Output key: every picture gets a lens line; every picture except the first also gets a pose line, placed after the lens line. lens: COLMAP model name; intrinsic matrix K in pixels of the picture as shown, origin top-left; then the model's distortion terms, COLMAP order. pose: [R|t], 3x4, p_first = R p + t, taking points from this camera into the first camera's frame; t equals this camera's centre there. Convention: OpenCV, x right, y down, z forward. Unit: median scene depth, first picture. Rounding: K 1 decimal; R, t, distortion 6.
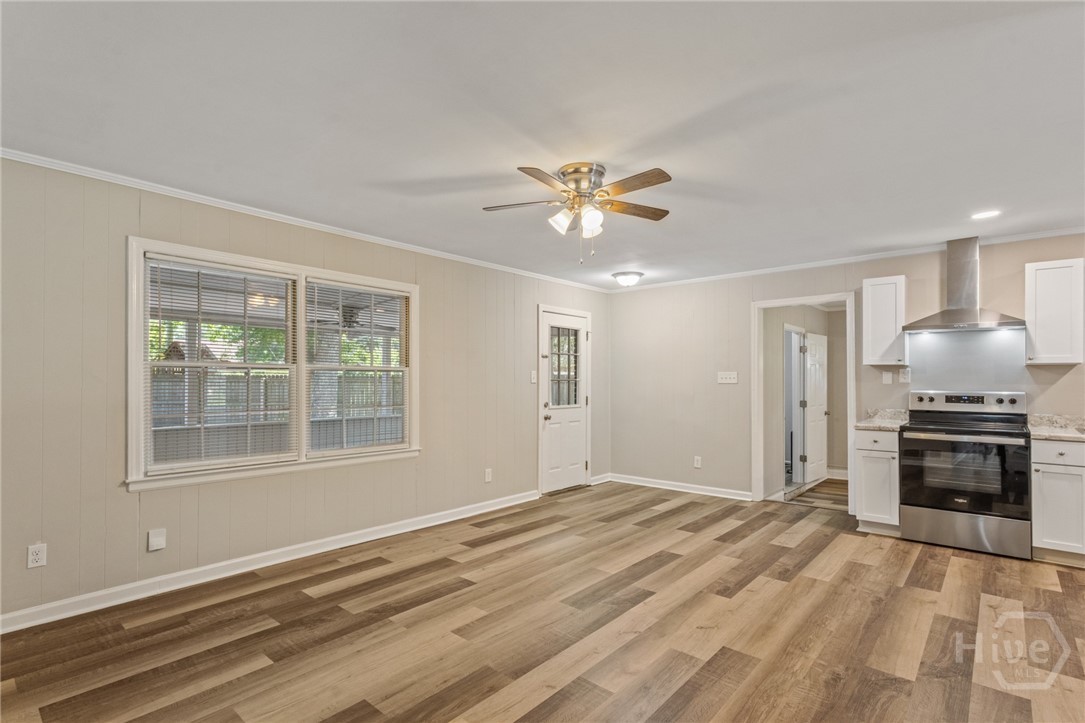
lens RADIAL K [[517.2, 0, 542.5], [0, 517.2, 369.8], [0, 0, 1]] dist [0.002180, 0.000517]
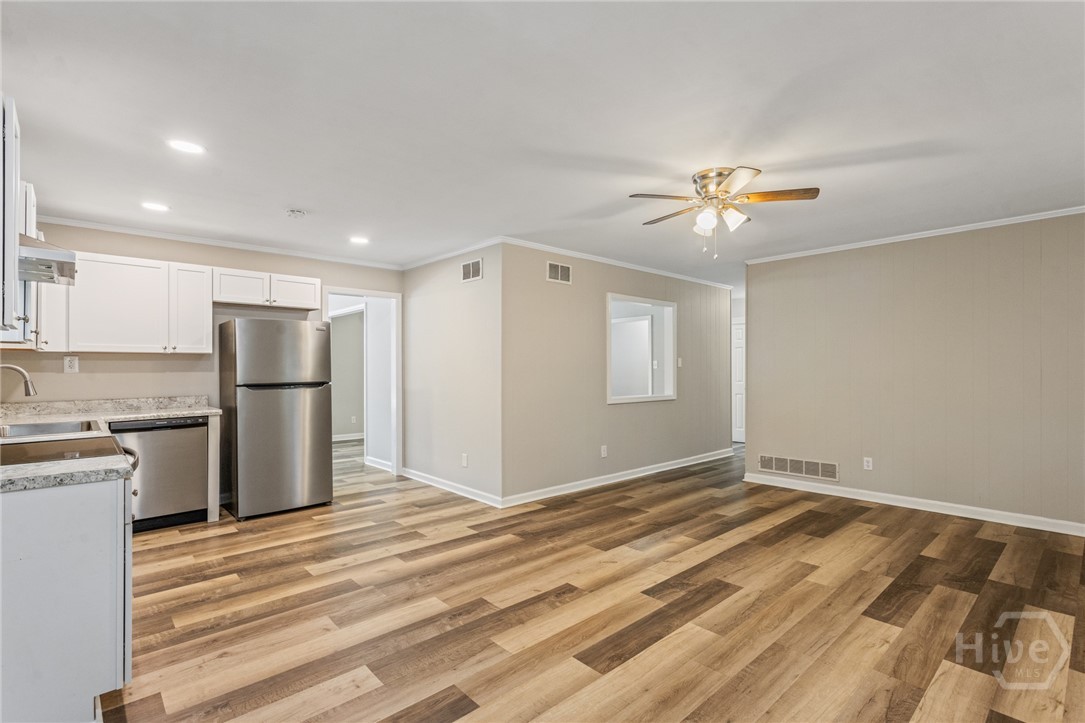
lens RADIAL K [[517.2, 0, 542.7], [0, 517.2, 364.4], [0, 0, 1]] dist [0.002180, 0.000517]
pose [[-0.994394, 0.002190, 0.105715, 0.297822], [0.000204, 0.999823, -0.018793, 0.038938], [-0.105738, -0.018666, -0.994219, 1.965518]]
